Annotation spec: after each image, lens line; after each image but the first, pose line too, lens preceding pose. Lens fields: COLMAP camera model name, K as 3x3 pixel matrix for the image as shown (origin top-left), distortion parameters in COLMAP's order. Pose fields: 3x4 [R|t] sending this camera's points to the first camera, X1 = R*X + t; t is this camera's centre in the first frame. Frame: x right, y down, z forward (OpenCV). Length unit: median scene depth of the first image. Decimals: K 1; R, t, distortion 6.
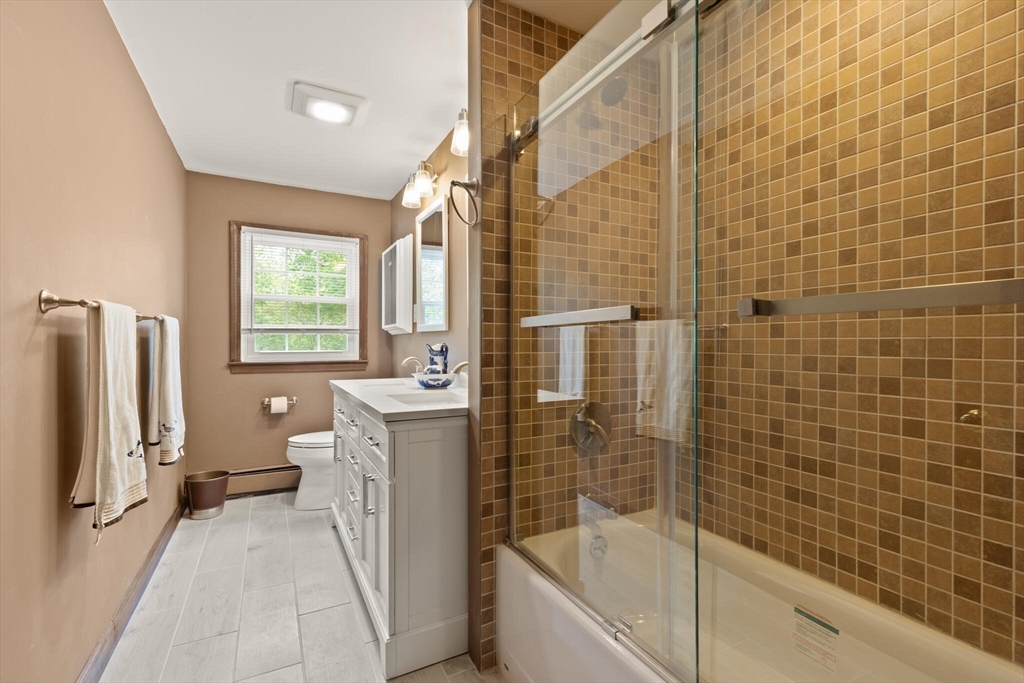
lens RADIAL K [[459.9, 0, 513.5], [0, 459.9, 340.2], [0, 0, 1]] dist [0.006388, -0.000343]
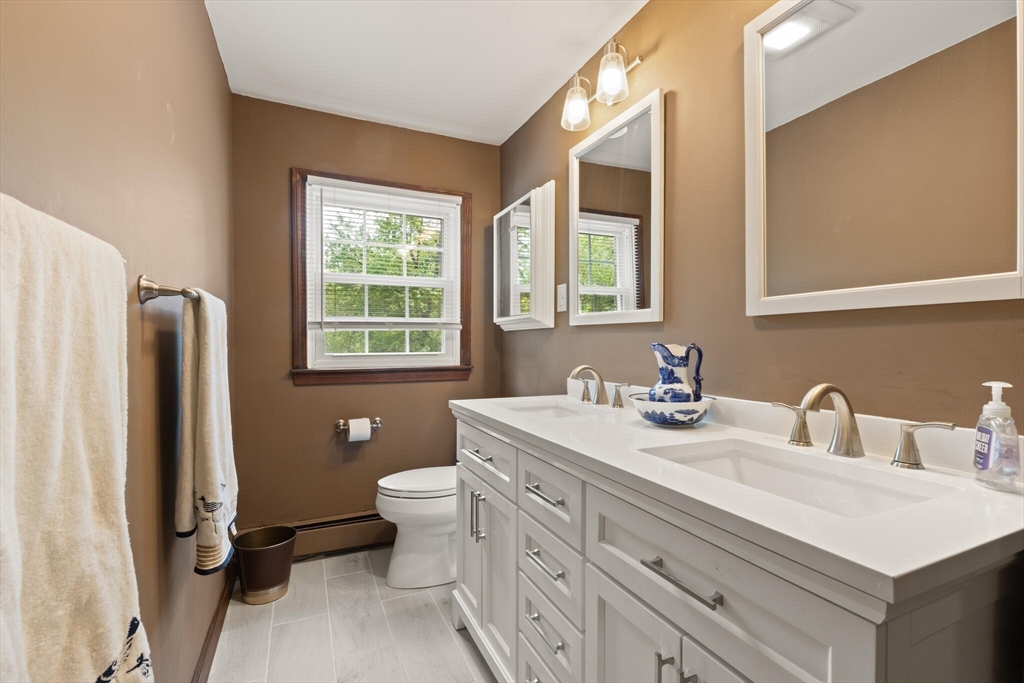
lens RADIAL K [[459.9, 0, 510.8], [0, 459.9, 346.8], [0, 0, 1]] dist [0.006388, -0.000343]
pose [[0.998028, 0.001745, -0.062753, -0.251157], [-0.000705, 0.999862, 0.016590, 0.001197], [0.062773, -0.016513, 0.997891, 0.335382]]
